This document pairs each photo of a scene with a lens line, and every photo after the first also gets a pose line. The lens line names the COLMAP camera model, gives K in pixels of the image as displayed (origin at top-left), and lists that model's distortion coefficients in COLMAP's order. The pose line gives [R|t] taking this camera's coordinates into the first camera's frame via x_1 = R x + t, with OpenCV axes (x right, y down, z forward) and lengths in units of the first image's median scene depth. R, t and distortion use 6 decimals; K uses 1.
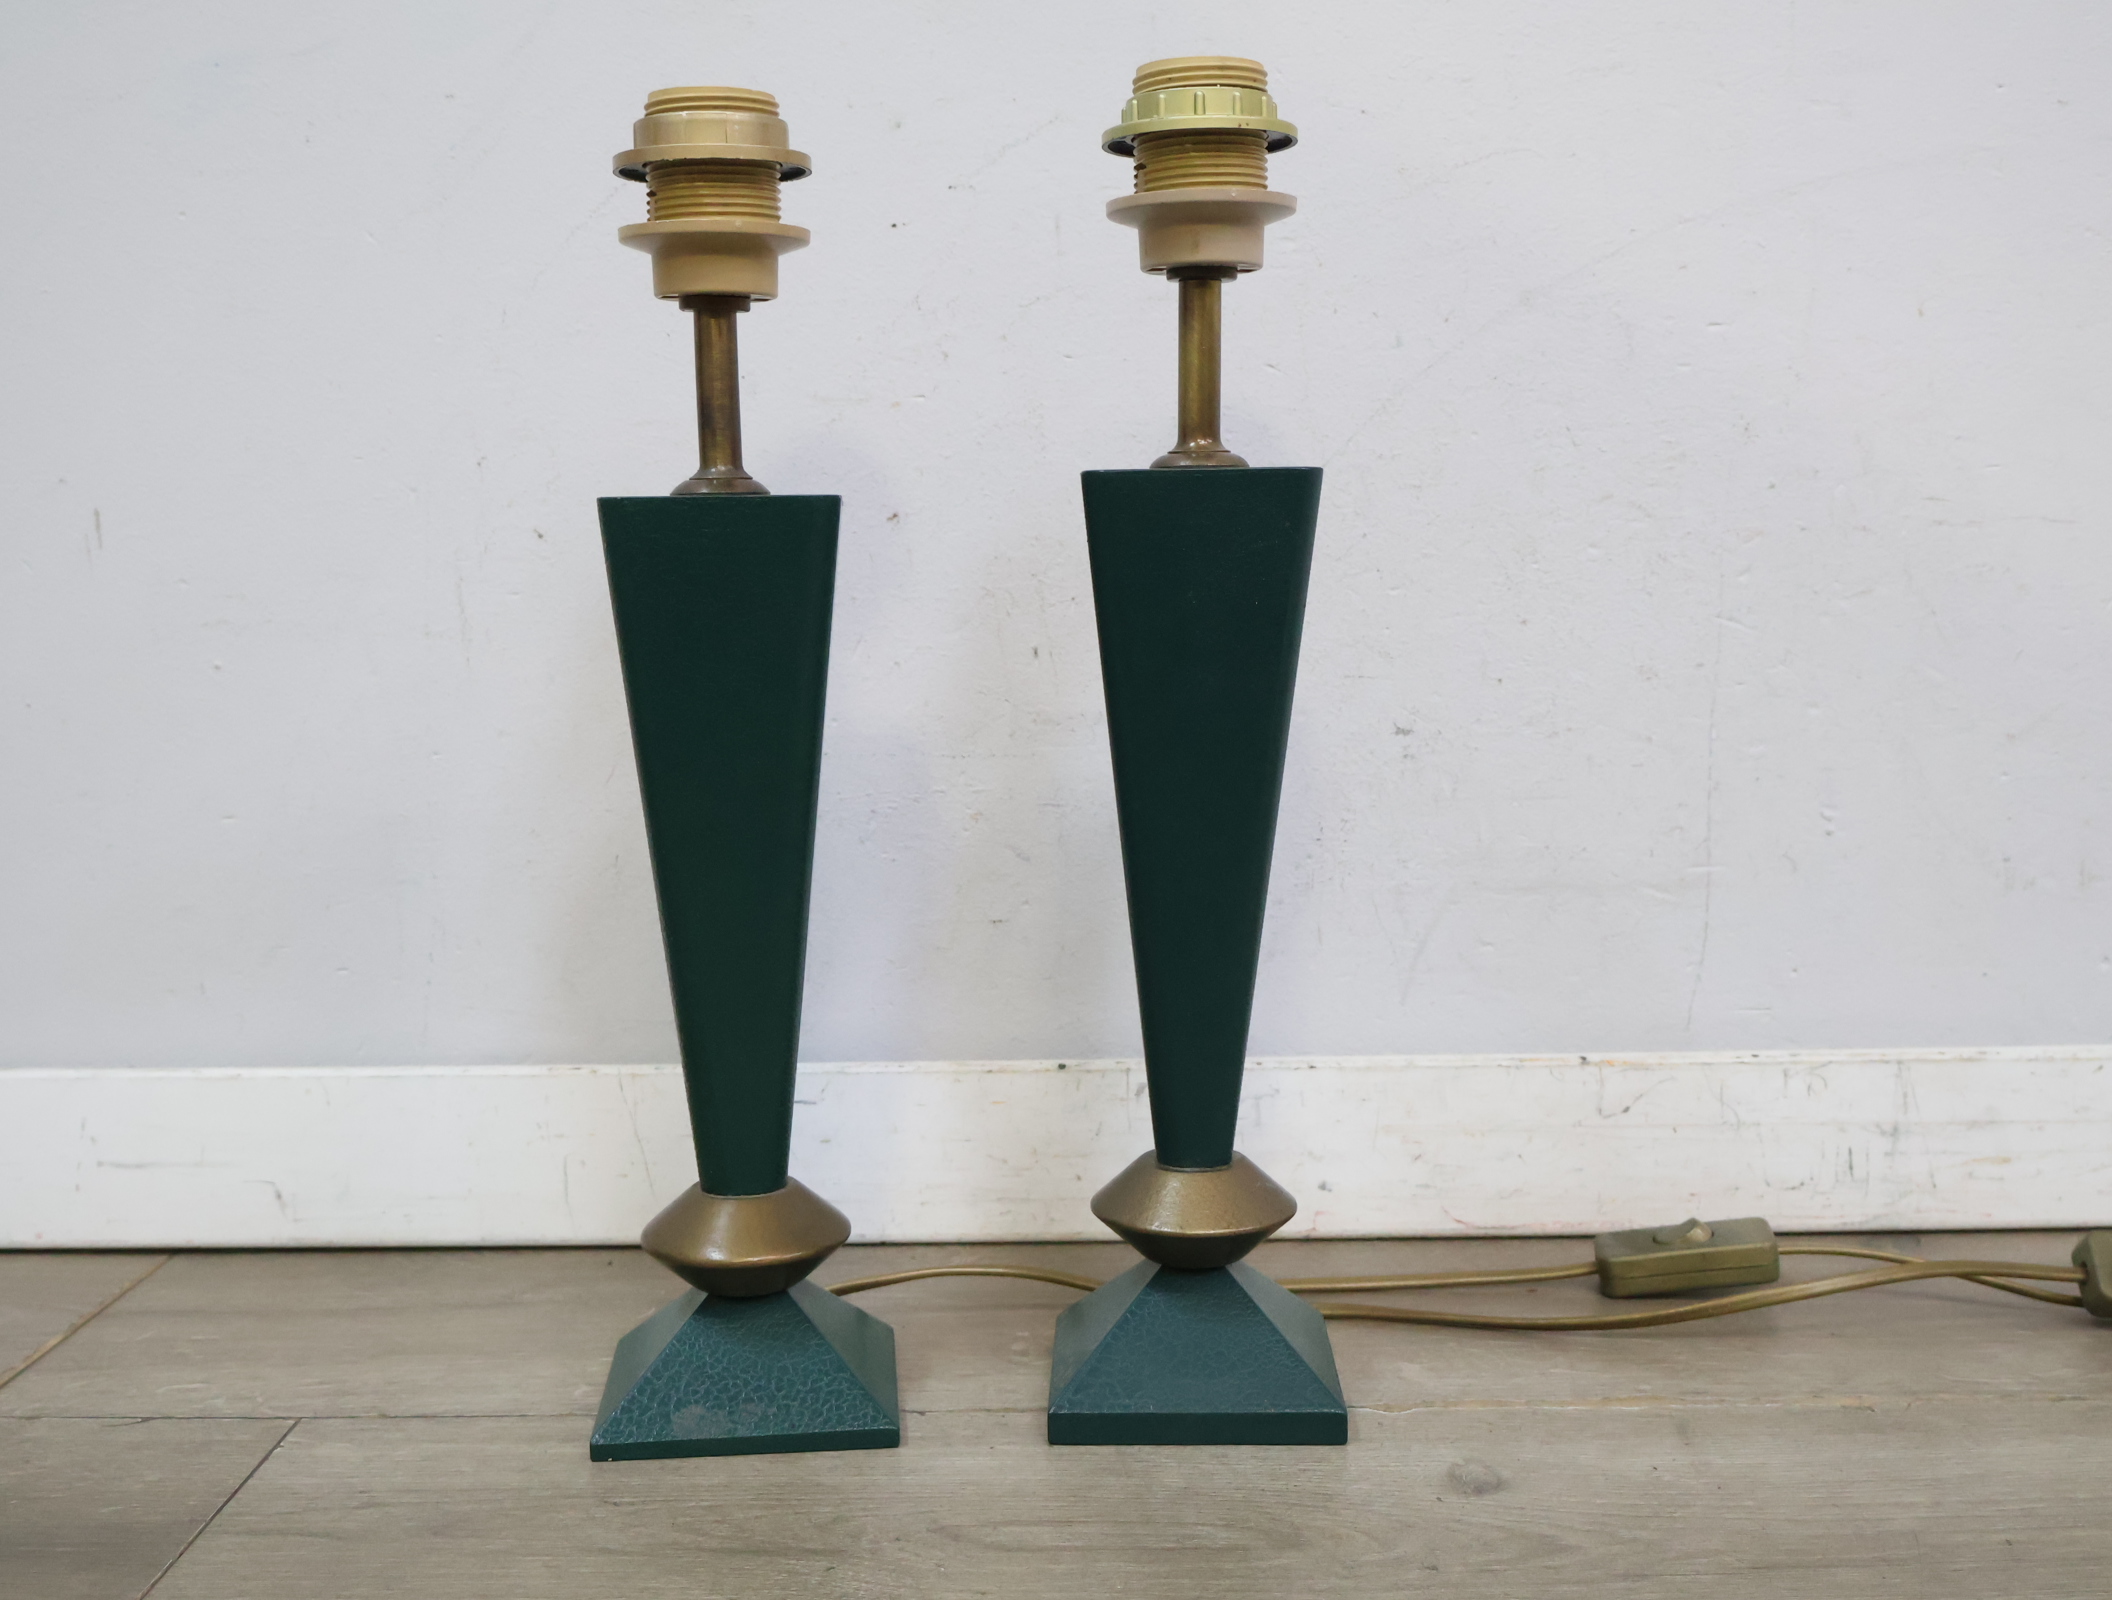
lens RADIAL K [[2411.0, 0, 1046.6], [0, 2411.0, 792.8], [0, 0, 1]] dist [0.016155, 0.000000]
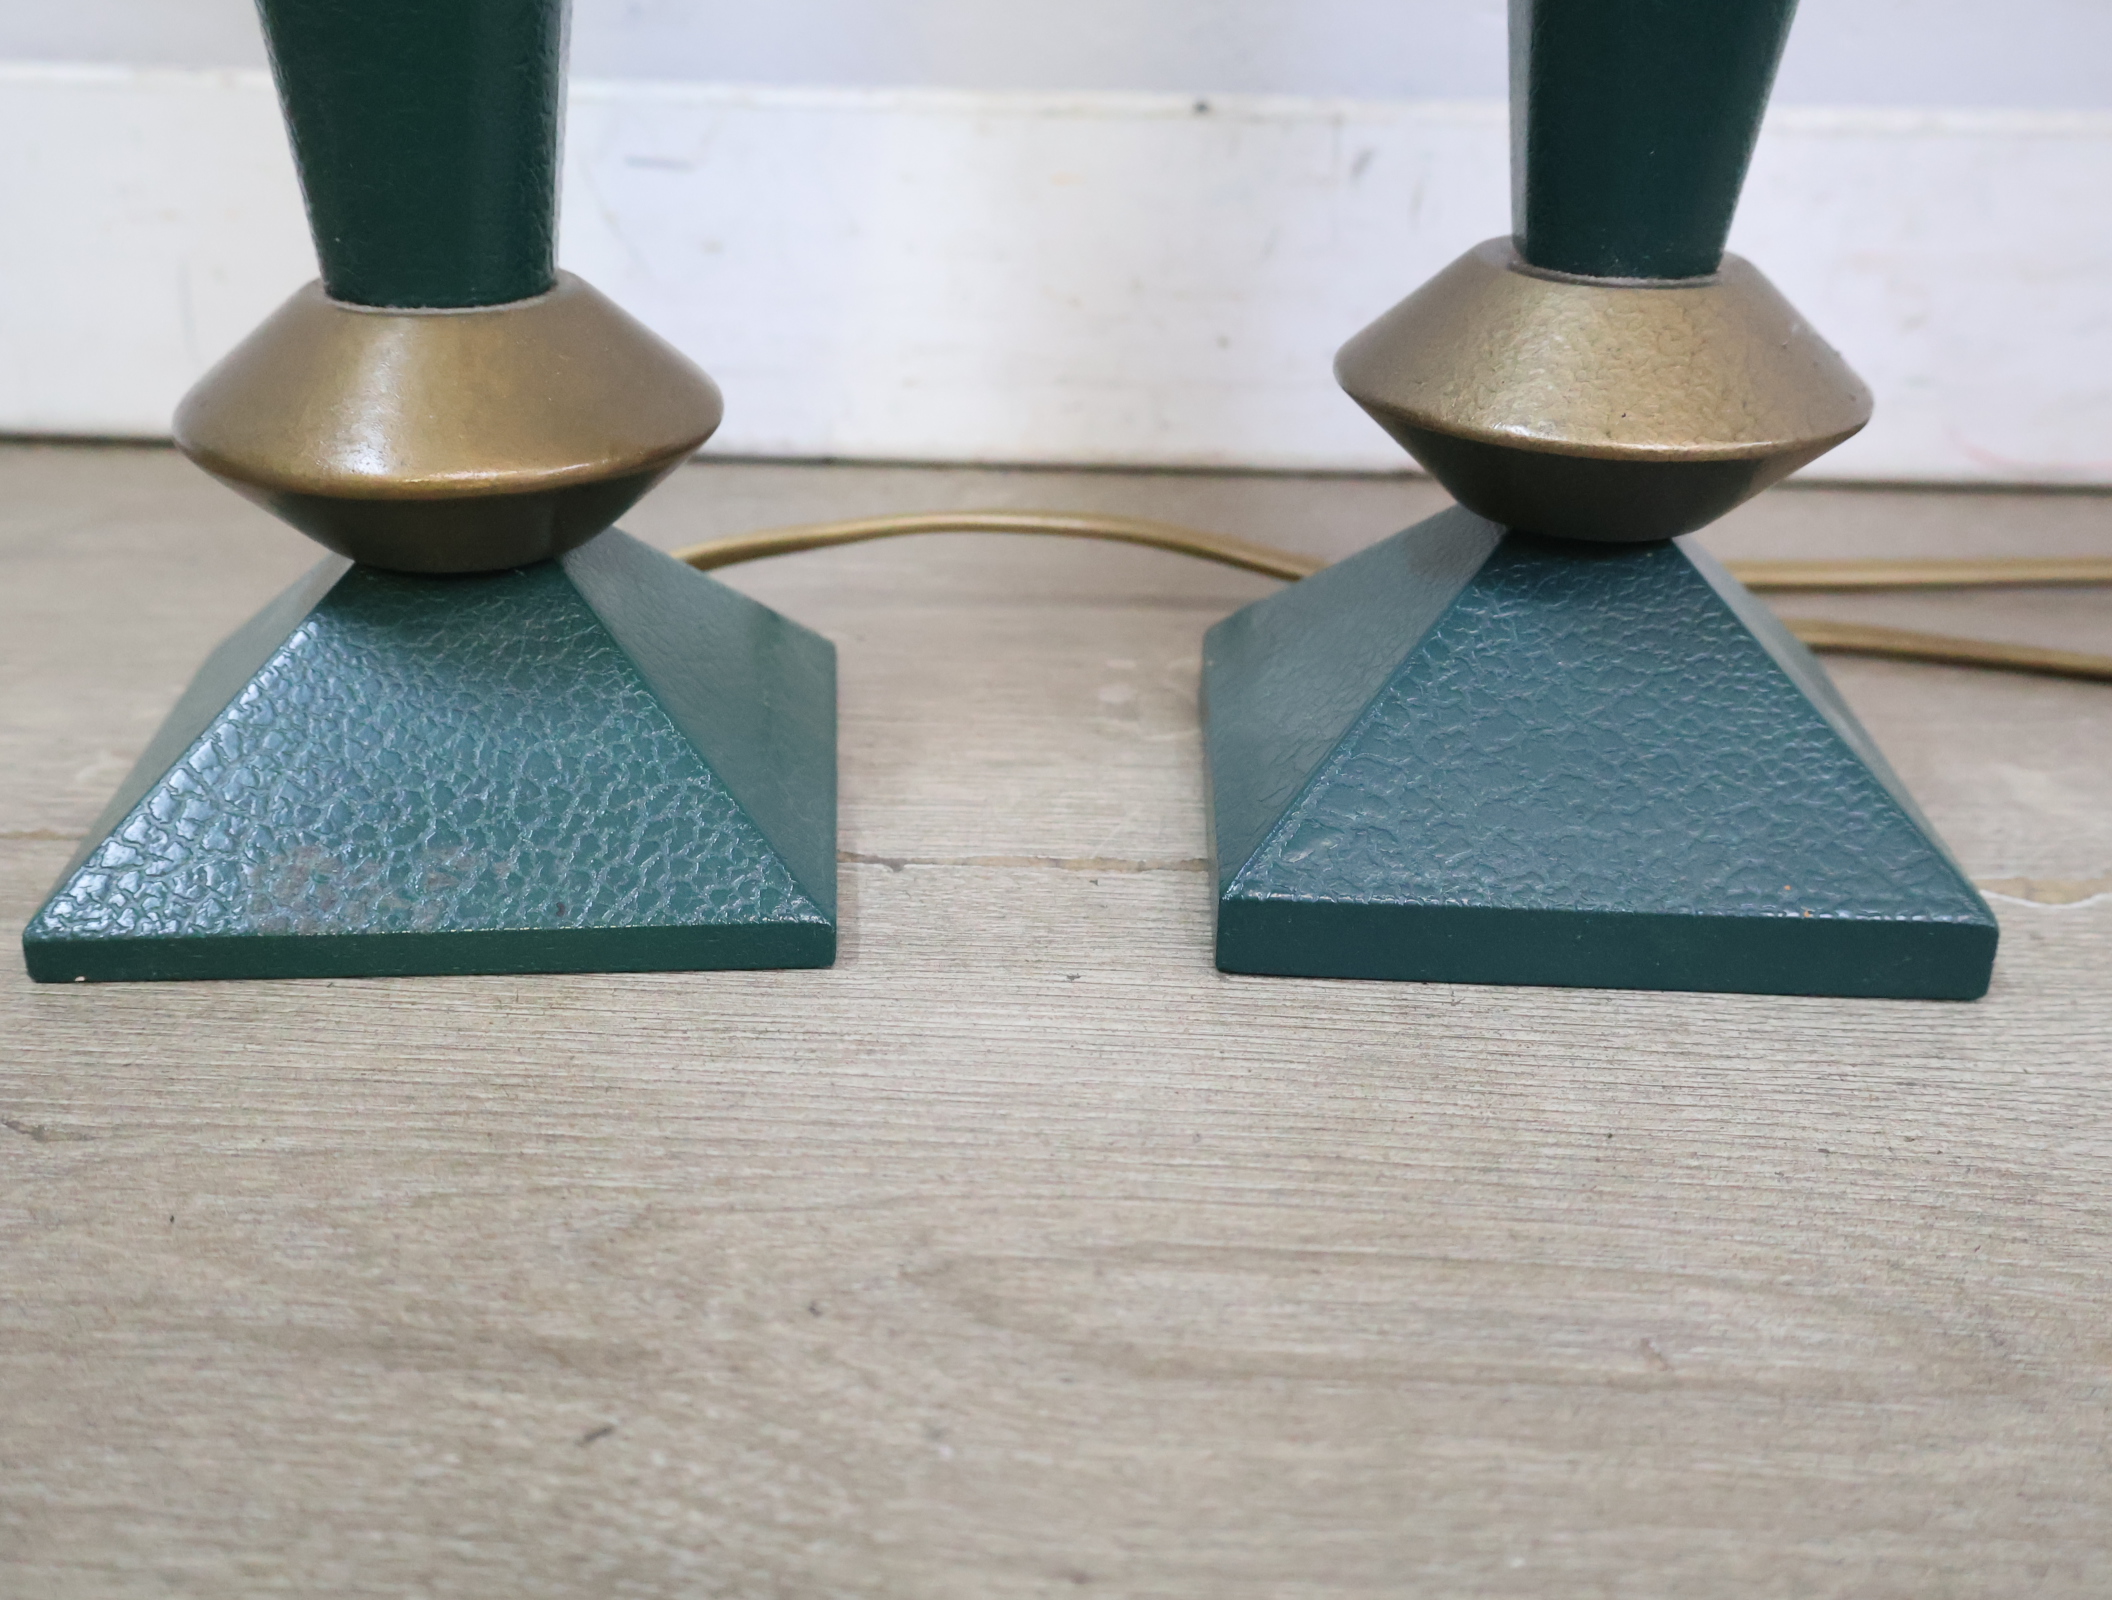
lens RADIAL K [[2411.0, 0, 1050.2], [0, 2411.0, 786.6], [0, 0, 1]] dist [0.016155, 0.000000]
pose [[0.999379, 0.033236, 0.011712, -0.029648], [-0.035225, 0.951505, 0.305611, 0.114245], [-0.000987, -0.305834, 0.952084, 0.593281]]
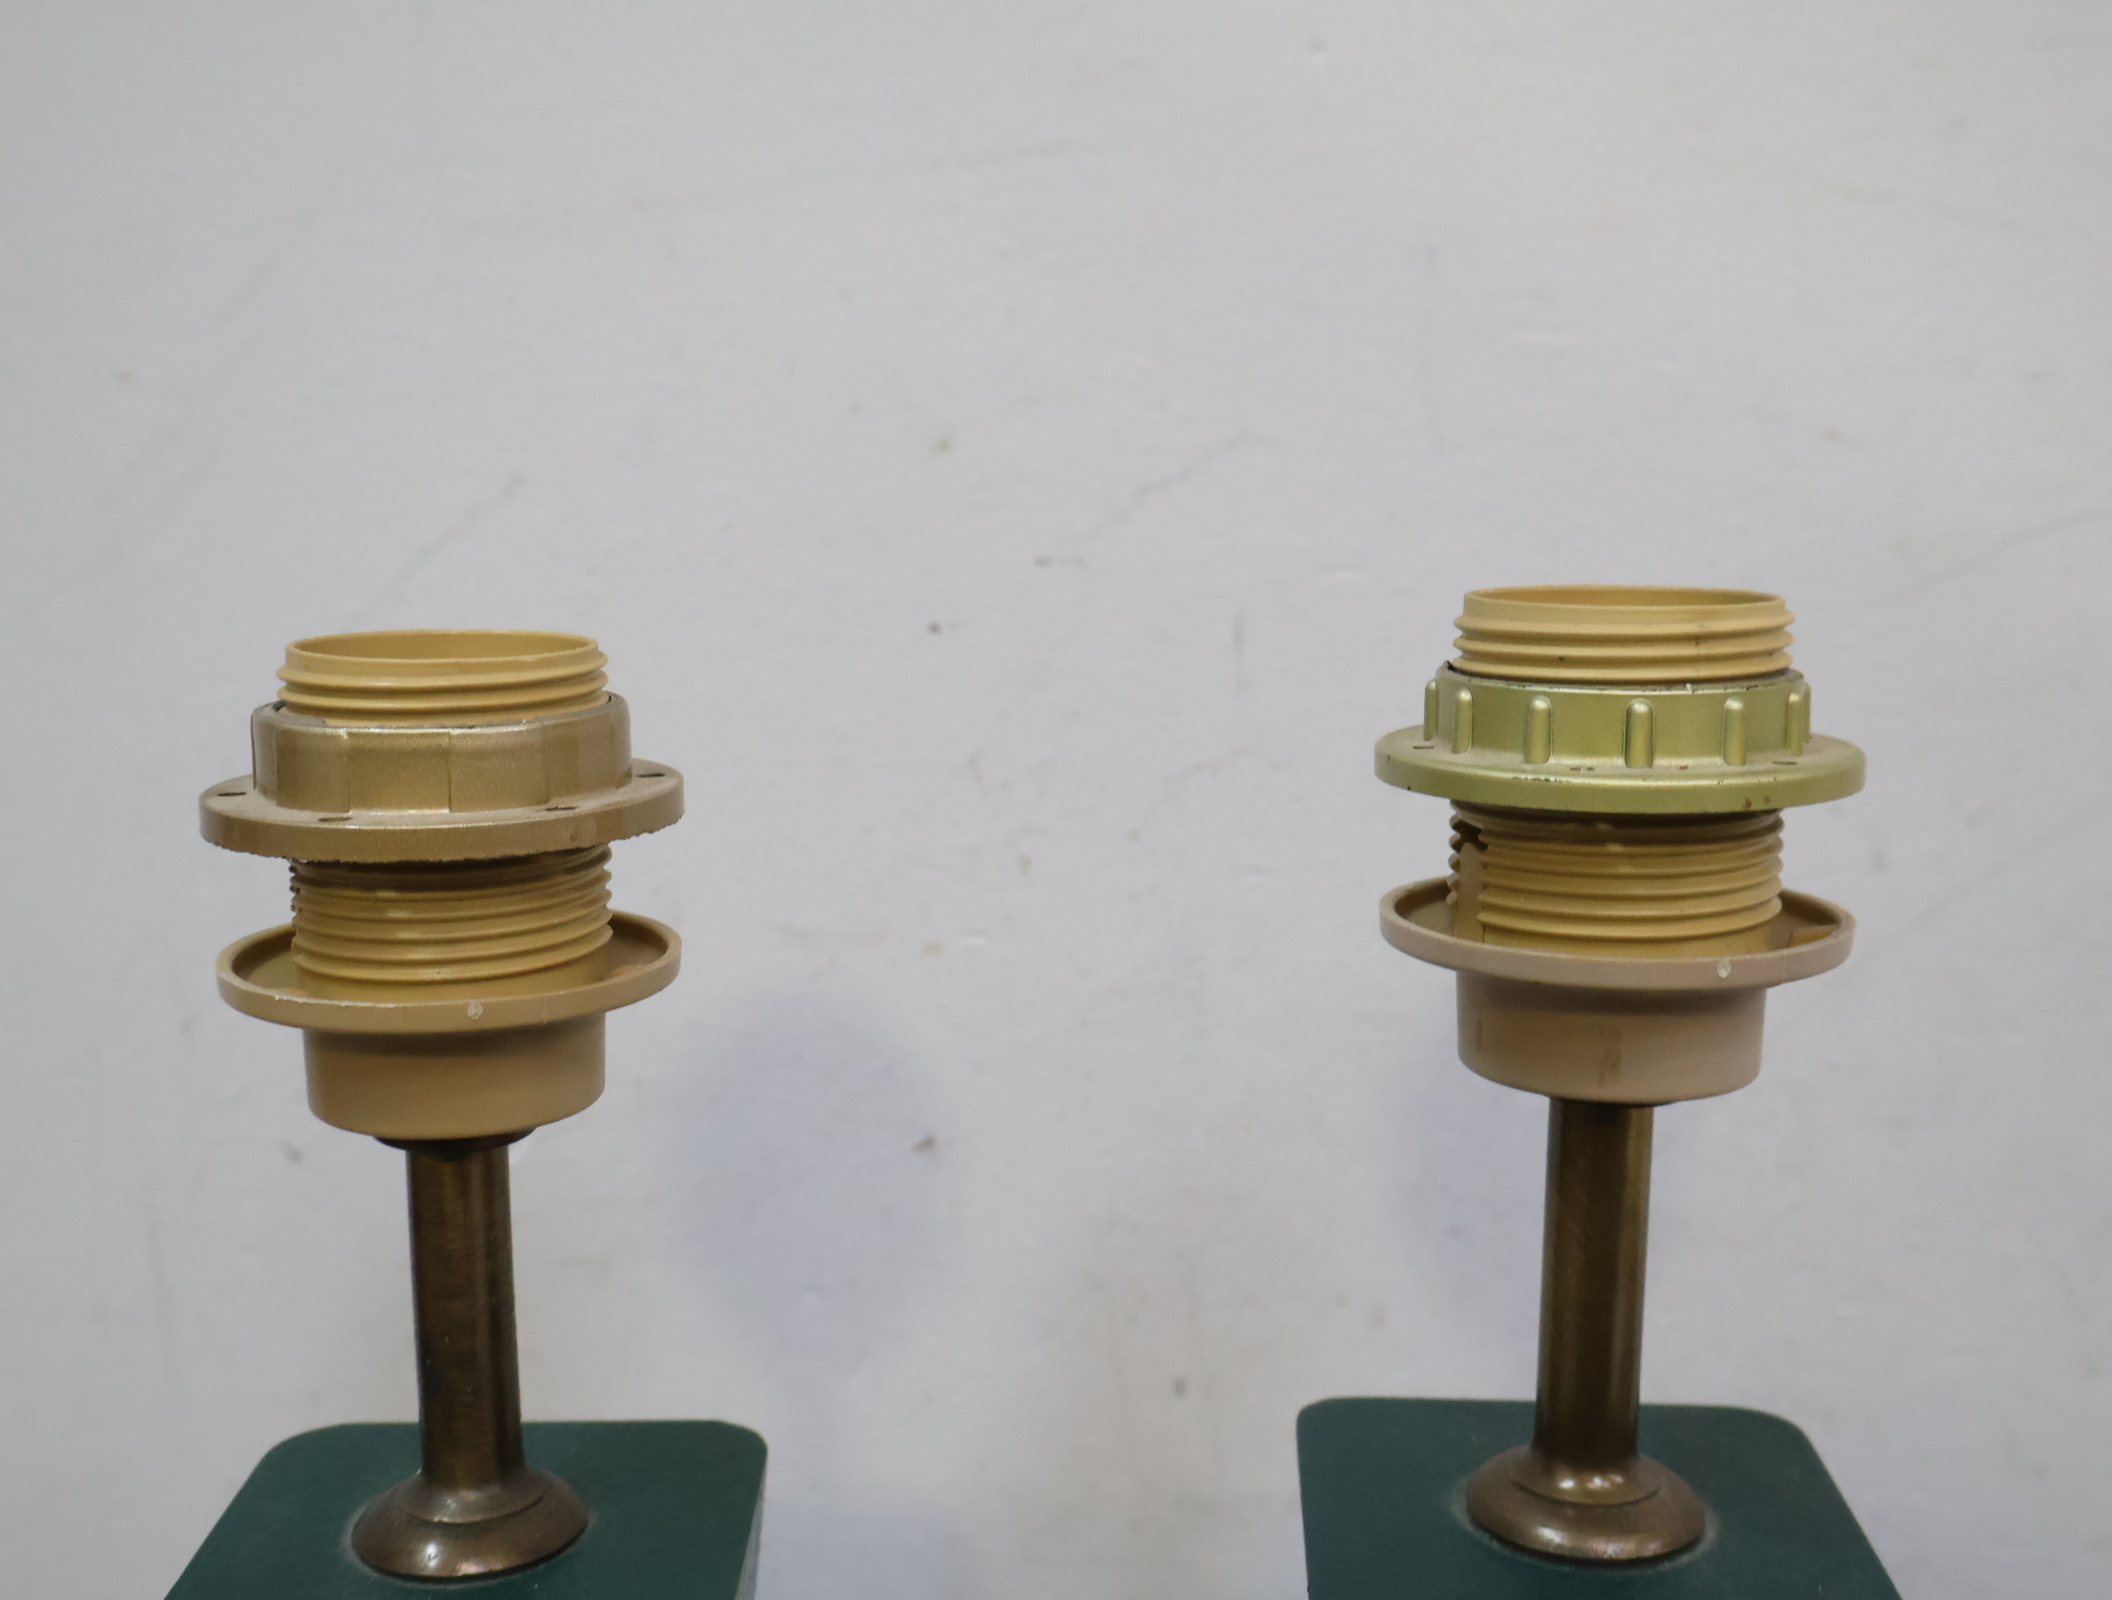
lens RADIAL K [[2411.0, 0, 1053.1], [0, 2411.0, 783.9], [0, 0, 1]] dist [0.016155, 0.000000]
pose [[0.998535, 0.022368, -0.049280, -0.011145], [-0.020133, 0.998766, 0.045393, -0.263744], [0.050235, -0.044334, 0.997753, 0.542338]]
